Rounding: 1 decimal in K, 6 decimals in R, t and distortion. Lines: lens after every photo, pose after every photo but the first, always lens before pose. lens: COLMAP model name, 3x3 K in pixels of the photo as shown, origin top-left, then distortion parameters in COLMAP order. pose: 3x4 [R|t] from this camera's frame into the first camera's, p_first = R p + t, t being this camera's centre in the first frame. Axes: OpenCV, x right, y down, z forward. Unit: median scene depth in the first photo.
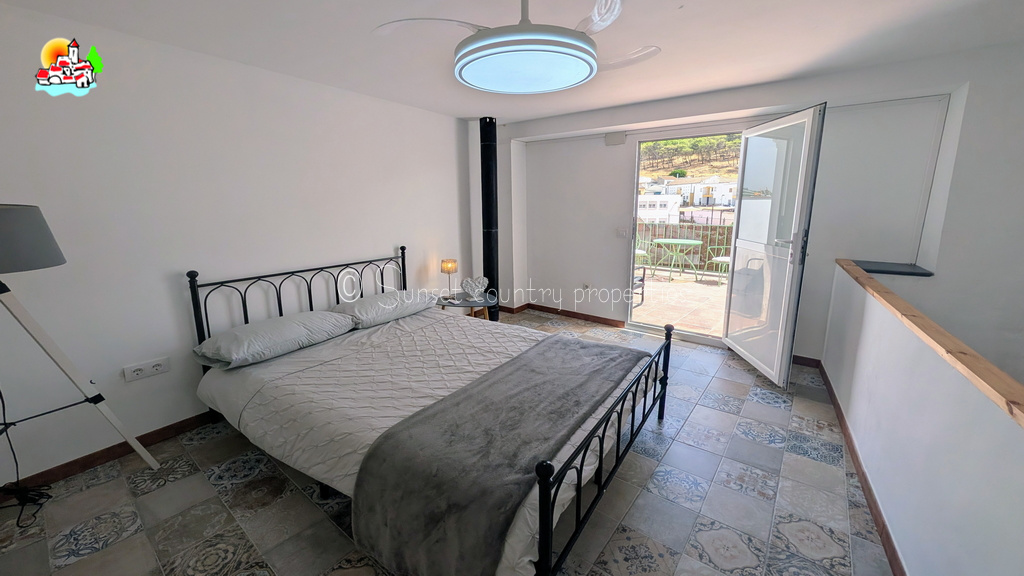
lens RADIAL K [[403.4, 0, 513.1], [0, 403.4, 286.2], [0, 0, 1]] dist [0.006967, 0.001757]
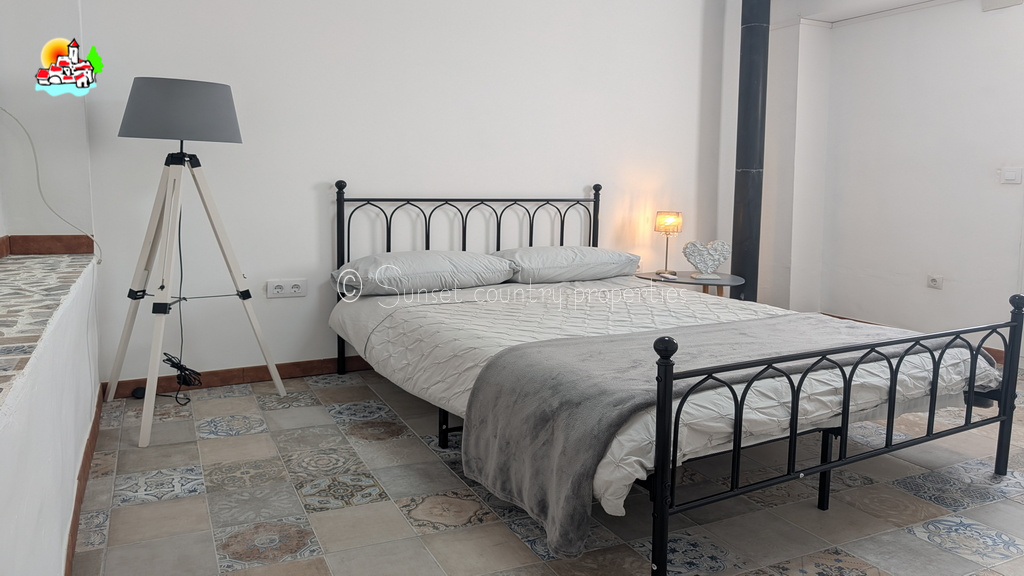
lens RADIAL K [[748.8, 0, 507.9], [0, 748.8, 281.5], [0, 0, 1]] dist [0.039393, 0.000618]
pose [[0.899831, 0.075365, -0.429678, 0.252583], [-0.106533, 0.993106, -0.048910, 0.253239], [0.423030, 0.089786, 0.901656, -0.296048]]
